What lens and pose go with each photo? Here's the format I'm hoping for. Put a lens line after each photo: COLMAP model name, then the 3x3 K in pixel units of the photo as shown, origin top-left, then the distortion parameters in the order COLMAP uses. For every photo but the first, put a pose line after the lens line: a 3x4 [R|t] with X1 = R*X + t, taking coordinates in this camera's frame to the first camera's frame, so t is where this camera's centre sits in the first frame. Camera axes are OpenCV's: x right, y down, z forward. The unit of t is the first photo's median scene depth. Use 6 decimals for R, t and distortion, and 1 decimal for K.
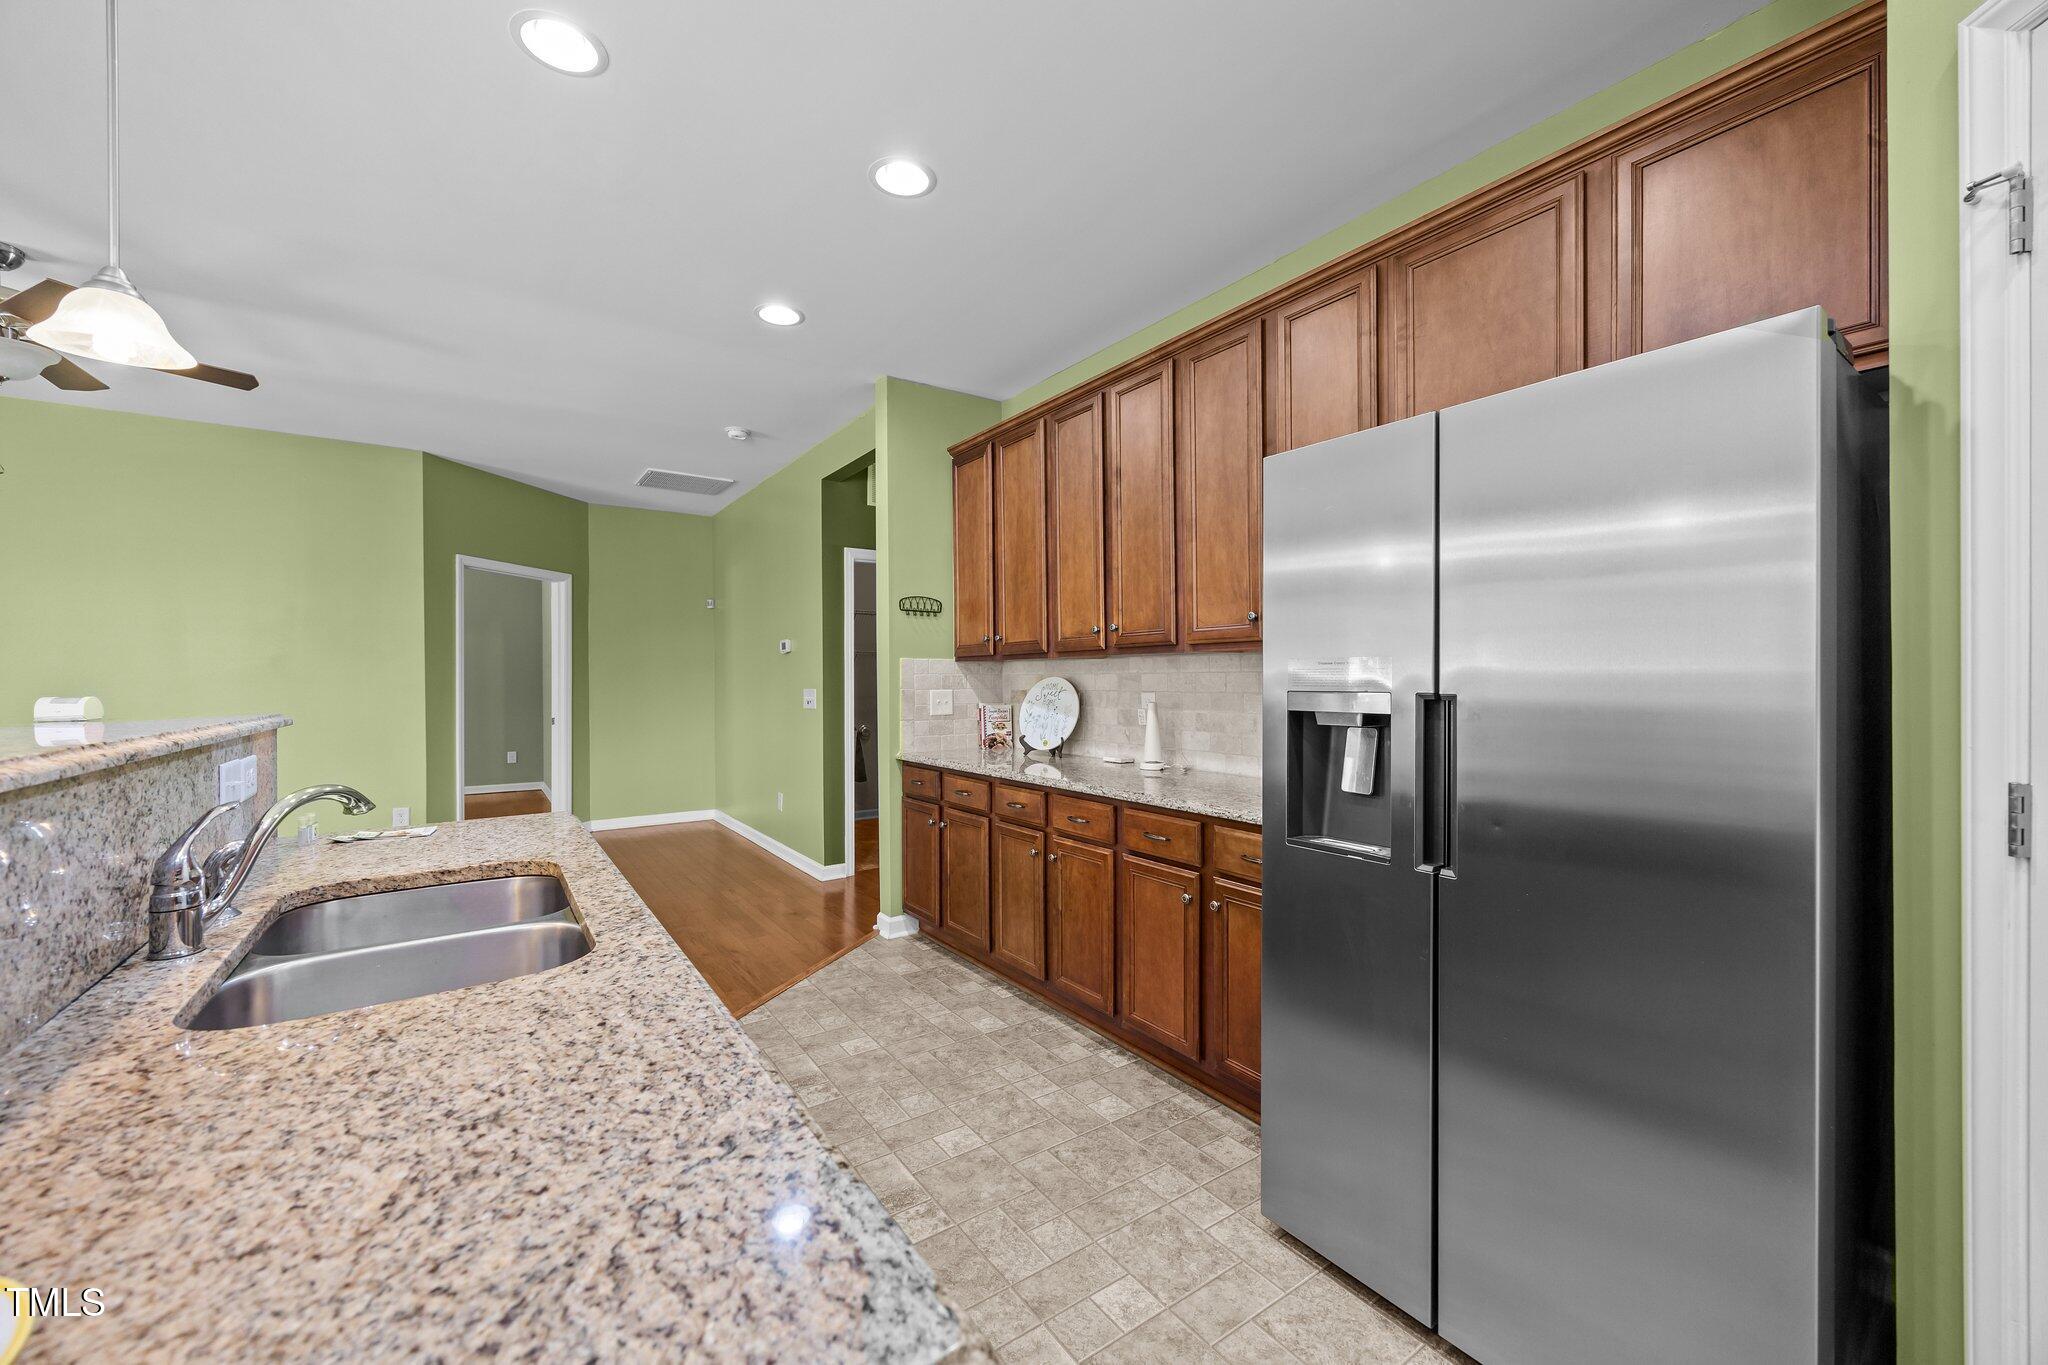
lens RADIAL K [[793.8, 0, 1025.7], [0, 793.8, 683.7], [0, 0, 1]] dist [0.004018, -0.000212]
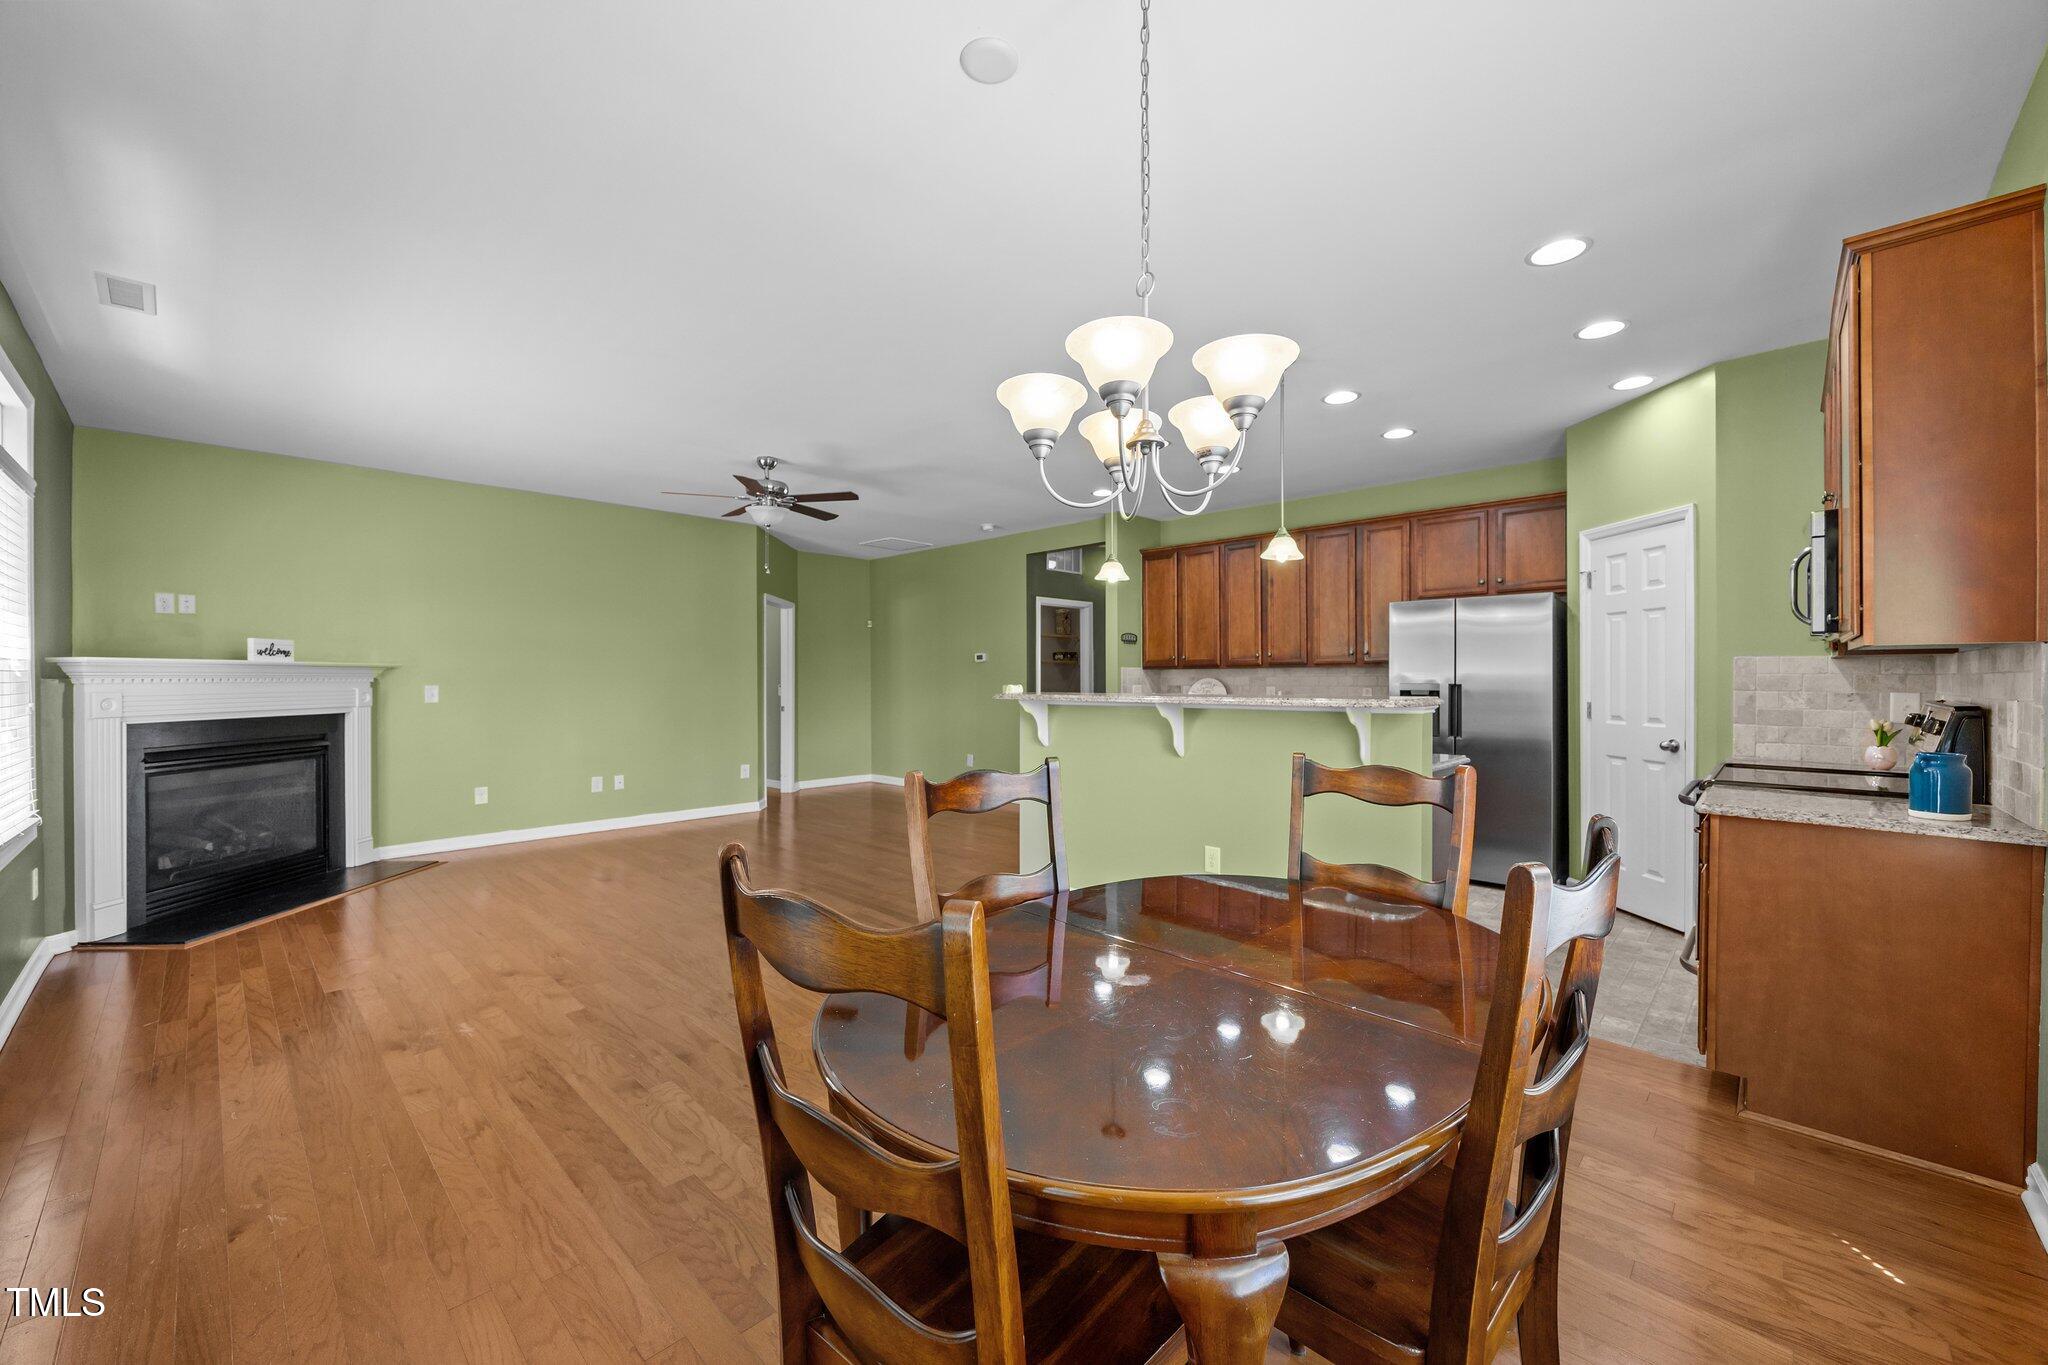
lens RADIAL K [[793.8, 0, 1028.3], [0, 793.8, 682.1], [0, 0, 1]] dist [0.004018, -0.000212]
pose [[0.981623, 0.000913, 0.190829, -0.849764], [-0.000454, 0.999997, -0.002446, 0.005927], [-0.190831, 0.002314, 0.981620, -0.871046]]
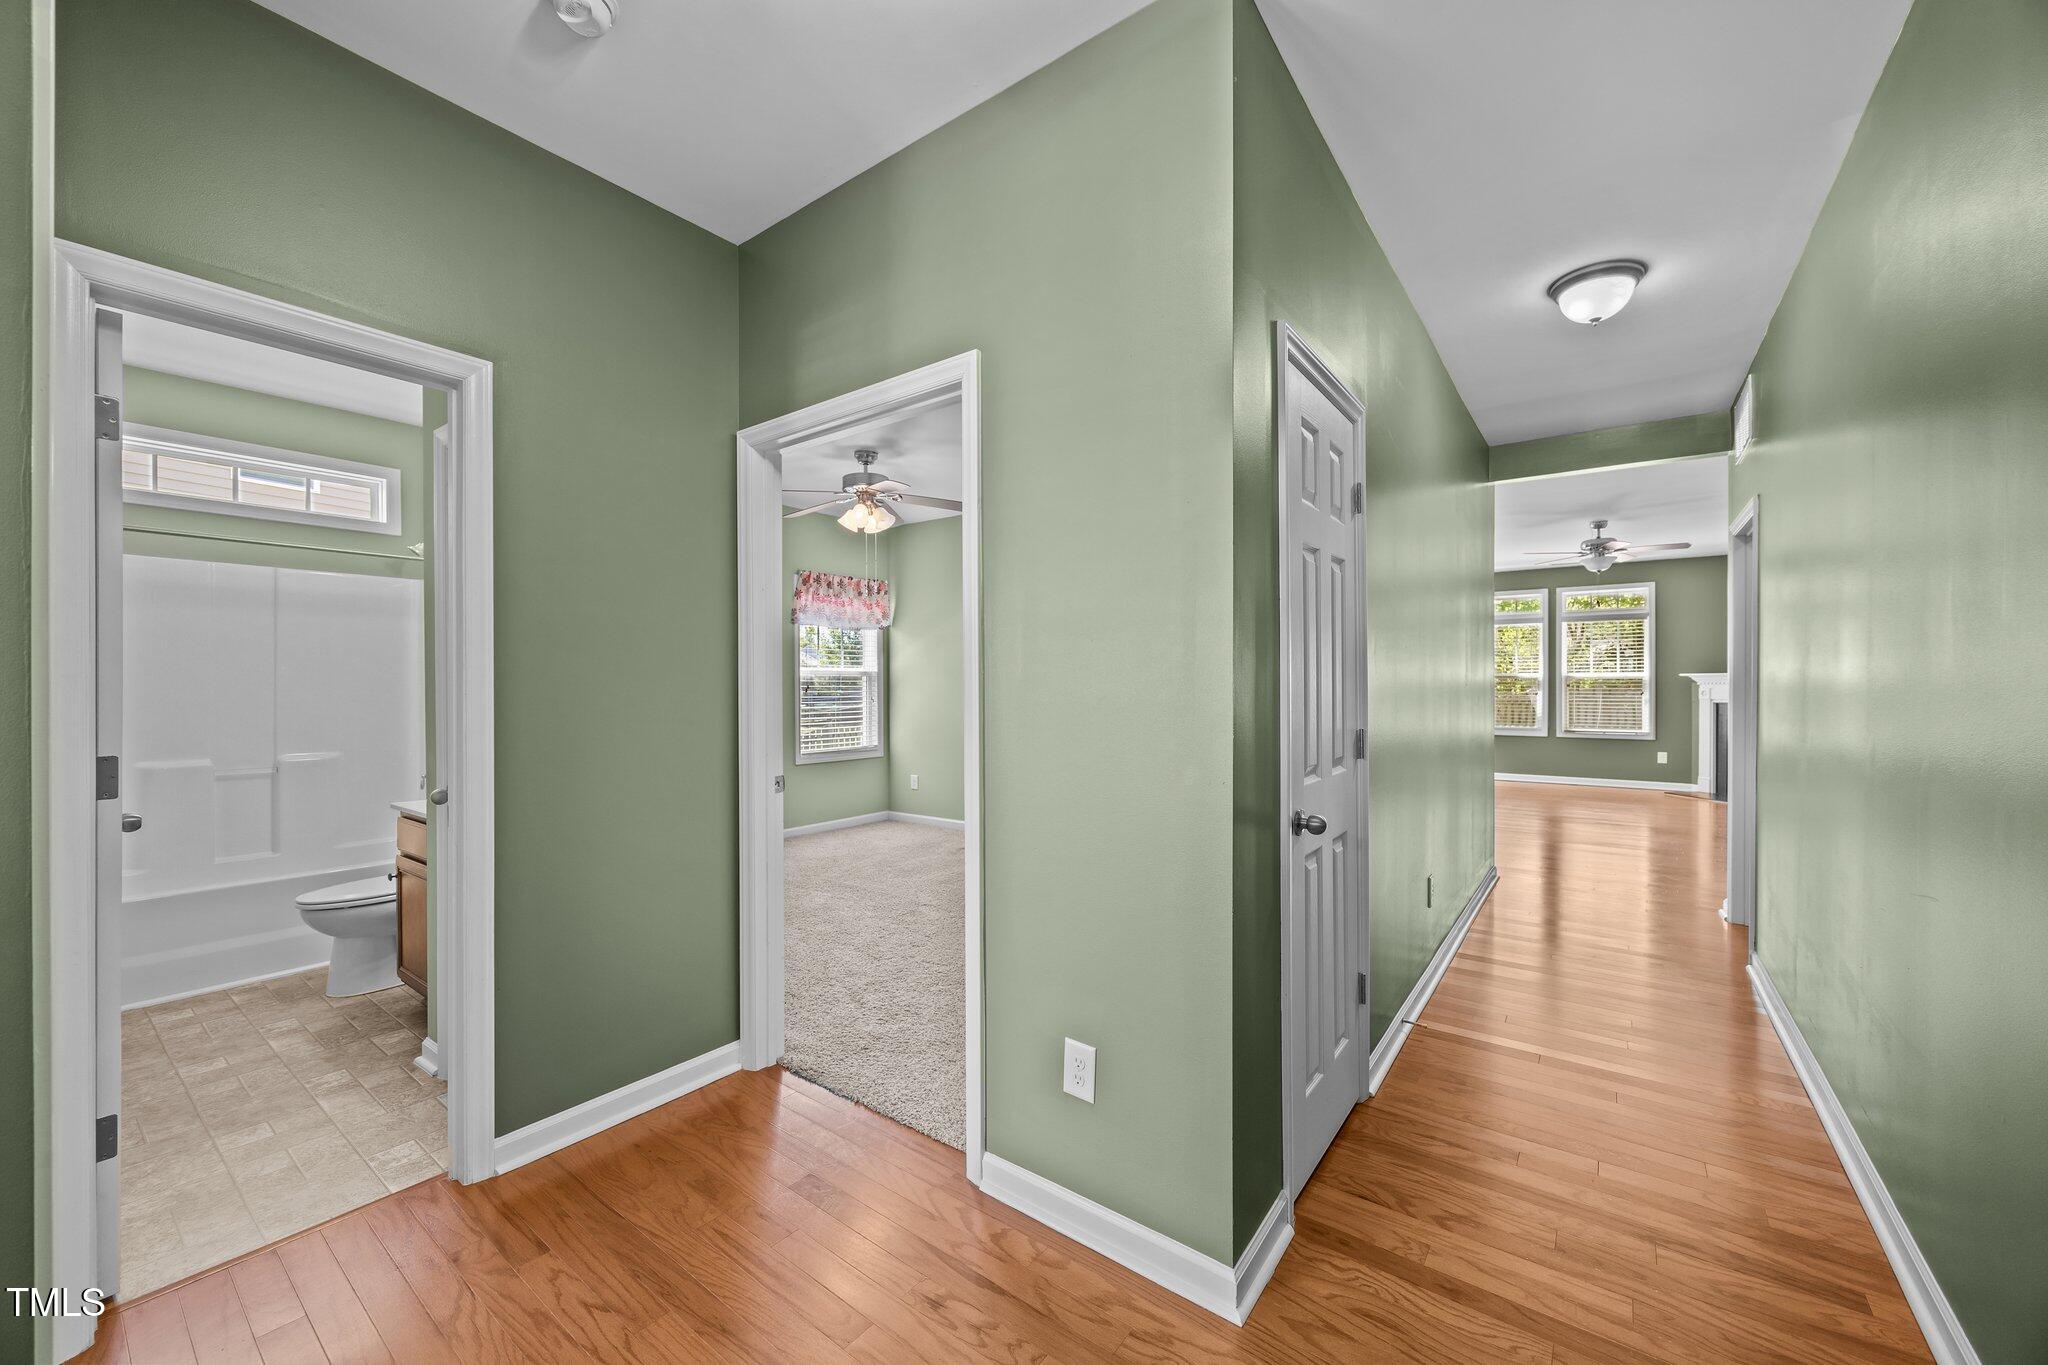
lens RADIAL K [[793.8, 0, 1019.0], [0, 793.8, 684.5], [0, 0, 1]] dist [0.004018, -0.000212]
pose [[-0.952095, -0.000336, -0.305803, 1.173679], [-0.003036, 0.999961, 0.008351, -0.011786], [0.305788, 0.008879, -0.952058, 2.469894]]
